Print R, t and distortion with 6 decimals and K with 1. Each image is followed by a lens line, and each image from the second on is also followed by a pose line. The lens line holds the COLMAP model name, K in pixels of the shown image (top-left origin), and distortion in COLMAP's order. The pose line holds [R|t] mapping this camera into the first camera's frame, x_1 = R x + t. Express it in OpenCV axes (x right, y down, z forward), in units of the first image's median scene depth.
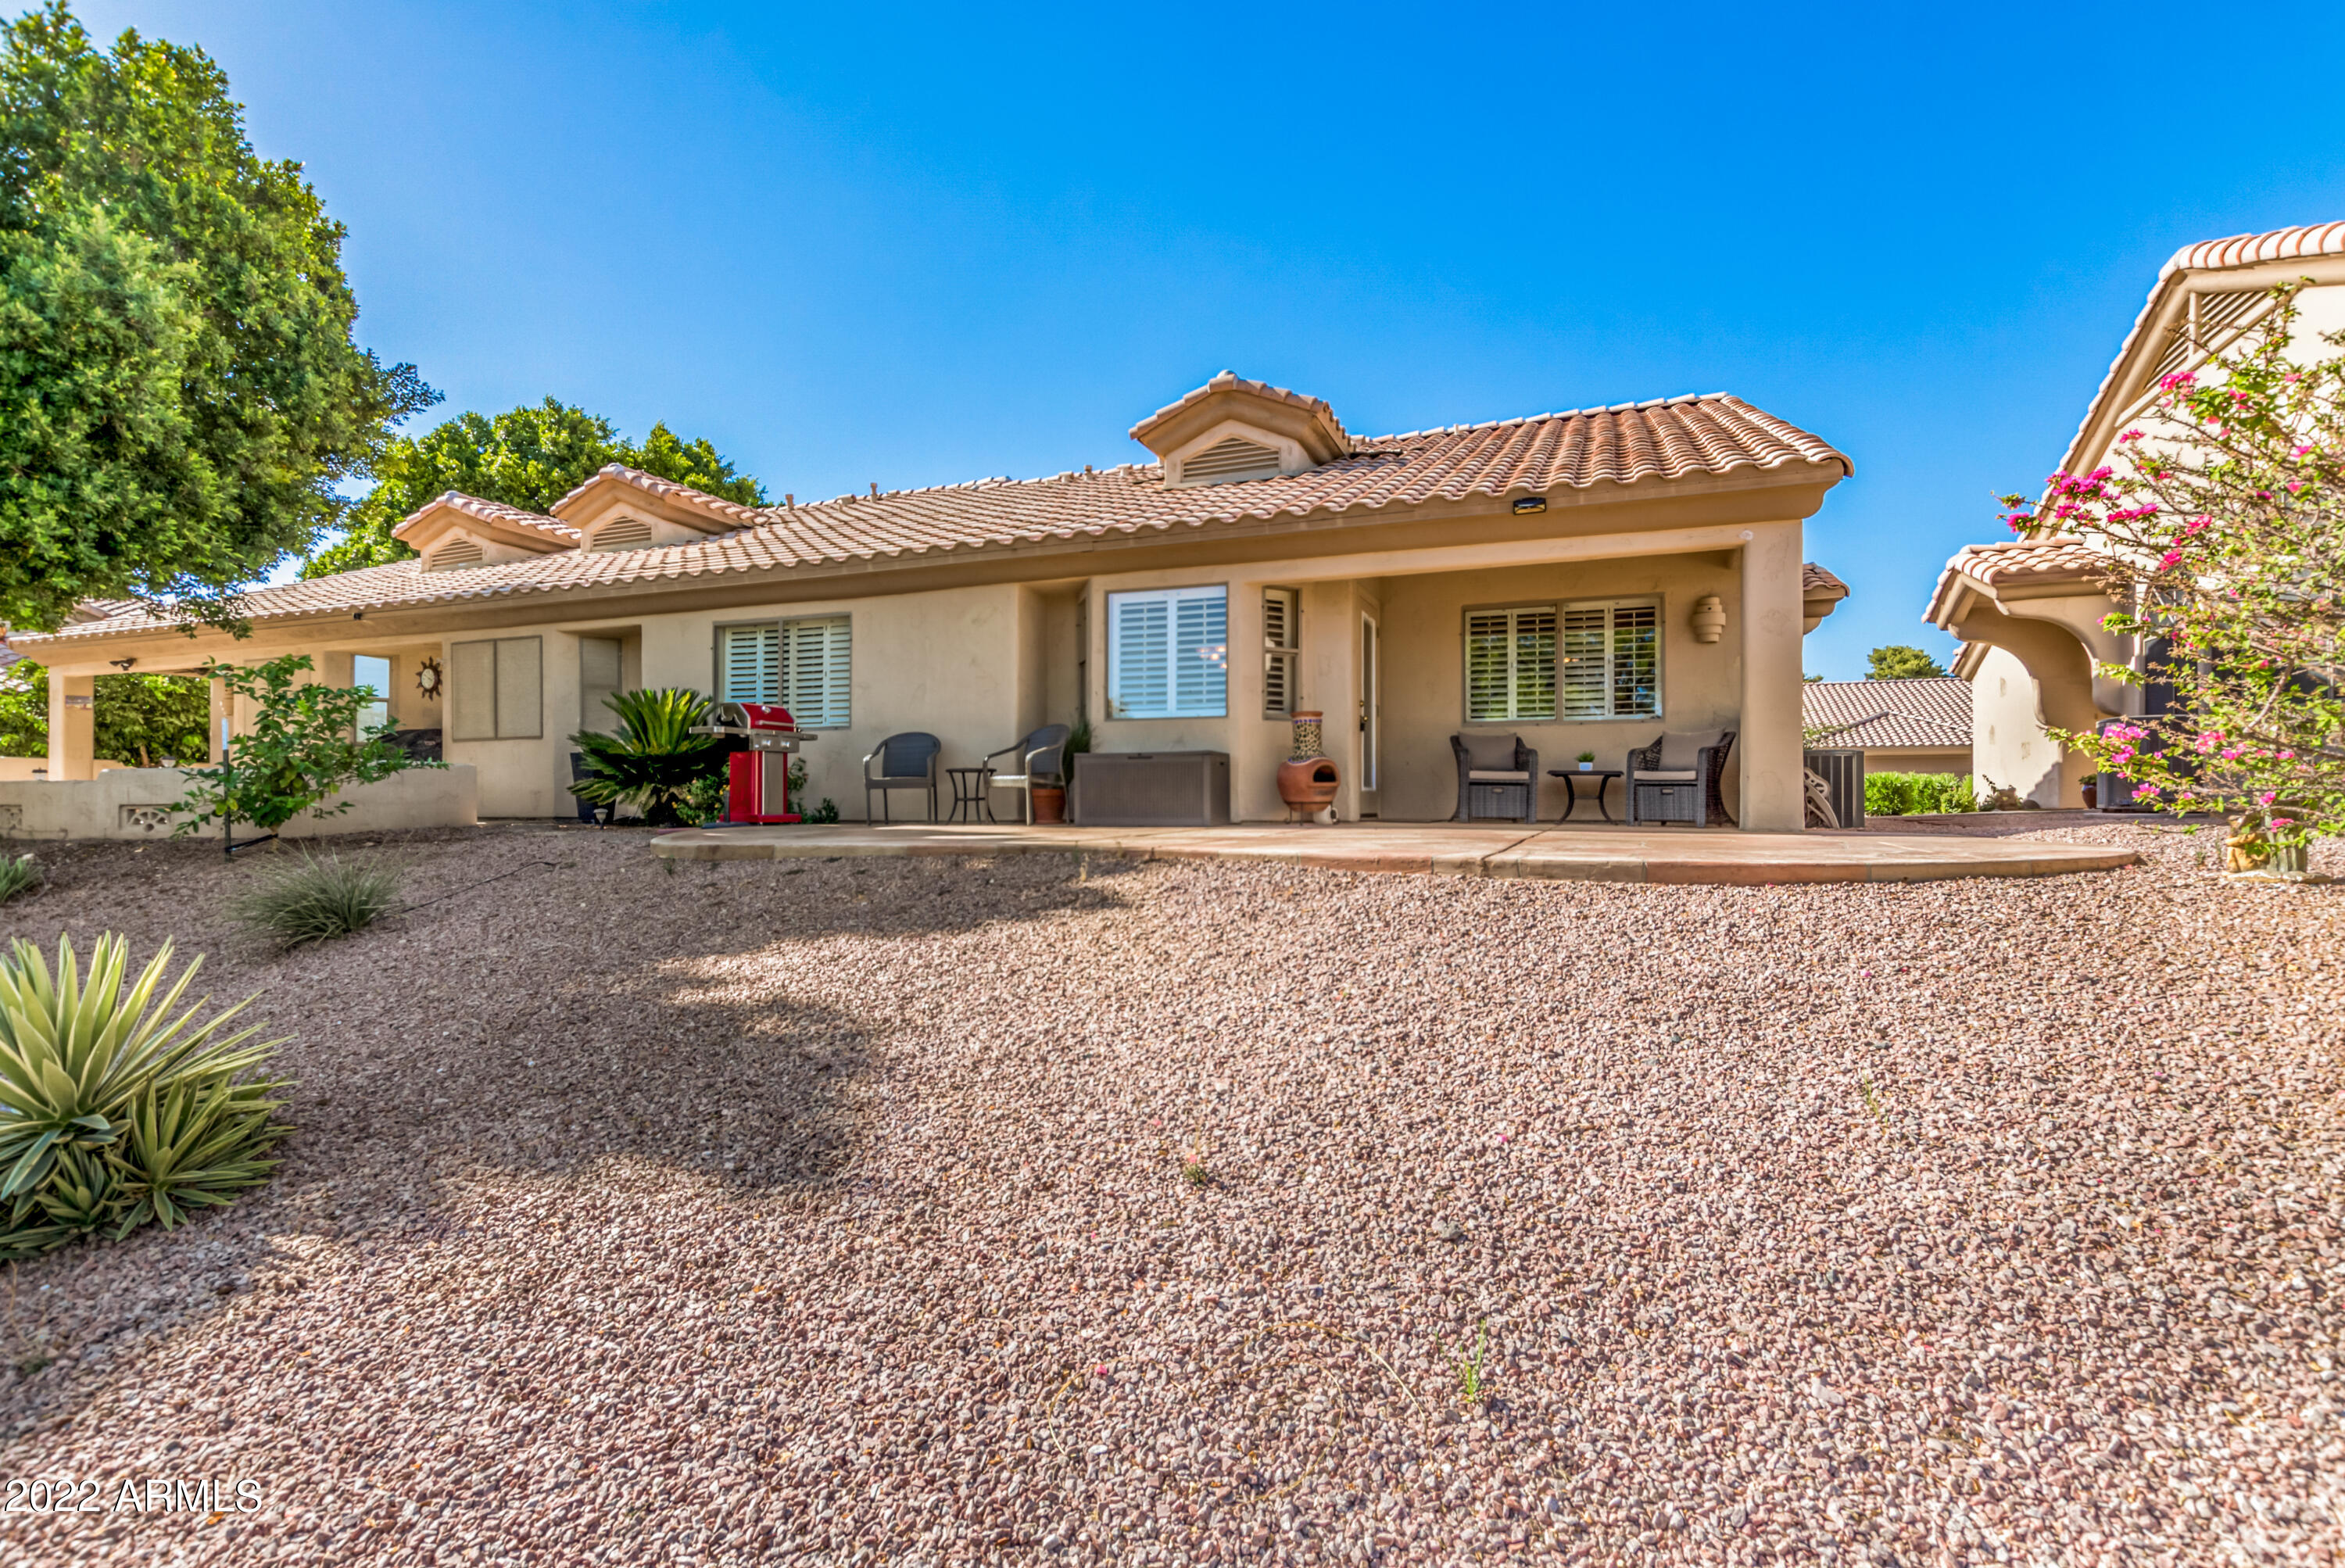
lens RADIAL K [[1082.1, 0, 1186.9], [0, 1082.1, 785.1], [0, 0, 1]] dist [0.000112, 0.001377]
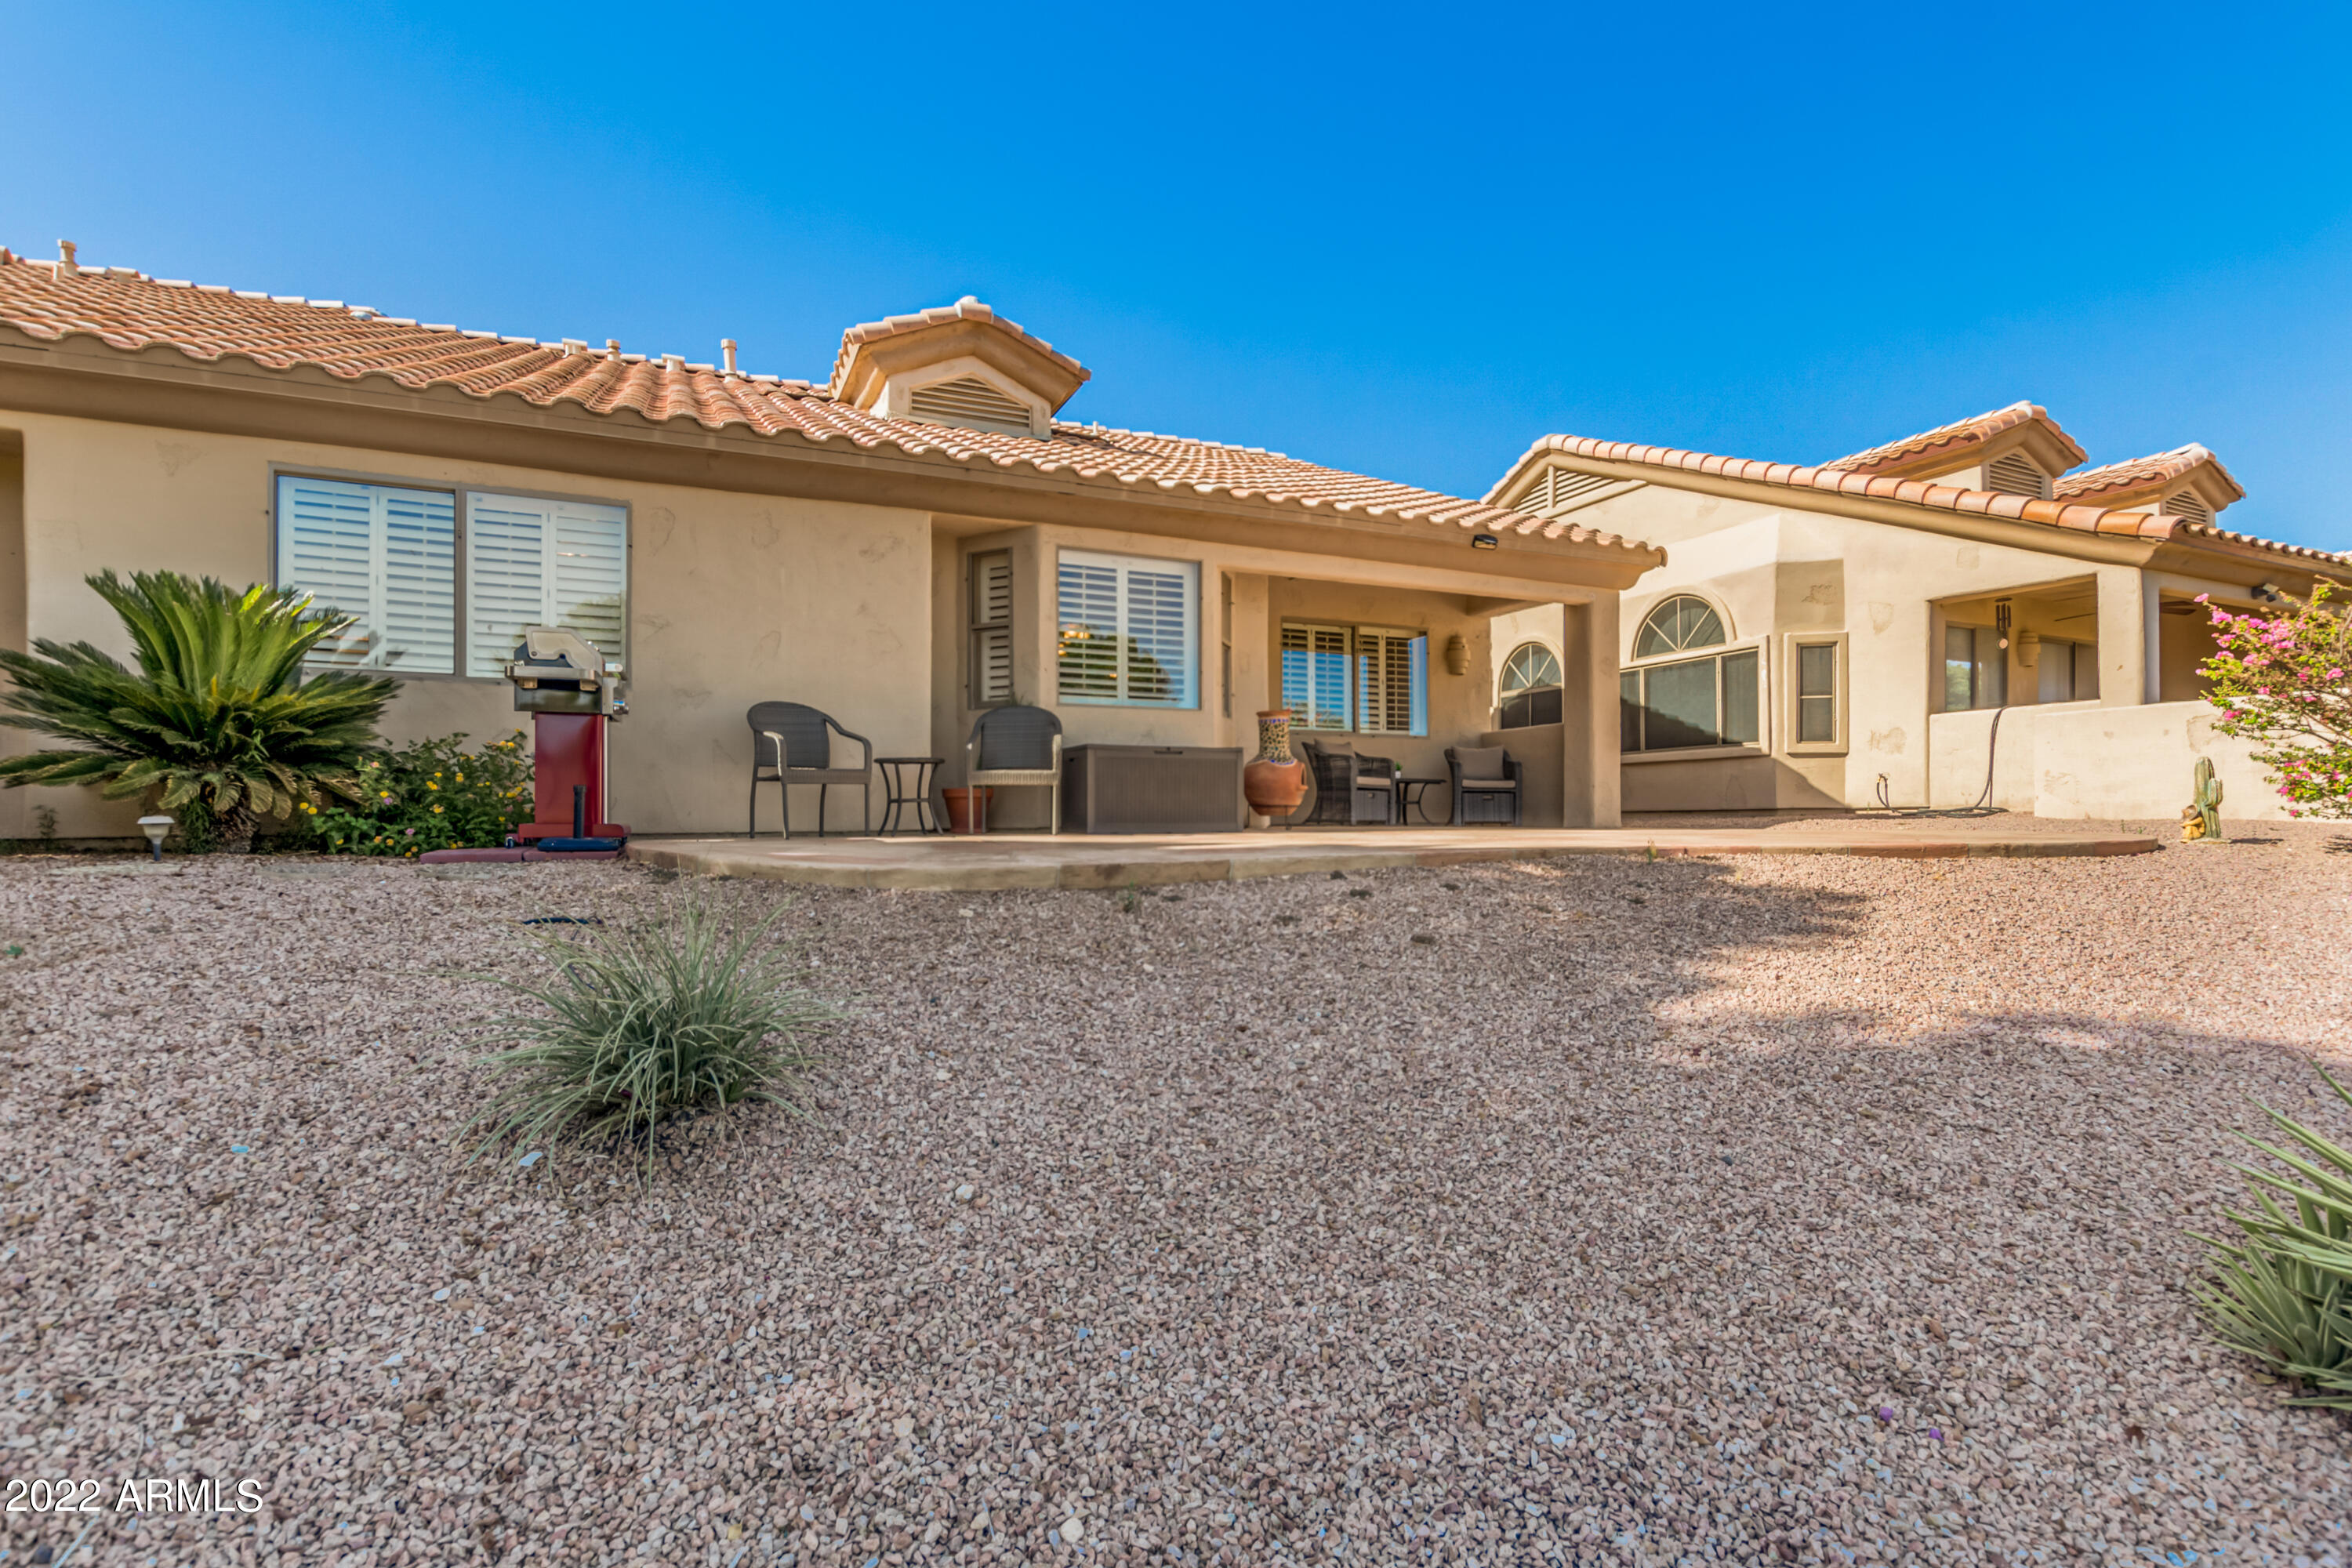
lens RADIAL K [[1085.3, 0, 1185.5], [0, 1085.3, 800.7], [0, 0, 1]] dist [0.000112, 0.001377]
pose [[0.706428, 0.006165, 0.707758, -0.567234], [-0.015394, 0.999859, 0.006656, 0.005161], [-0.707618, -0.015598, 0.706423, 0.346878]]
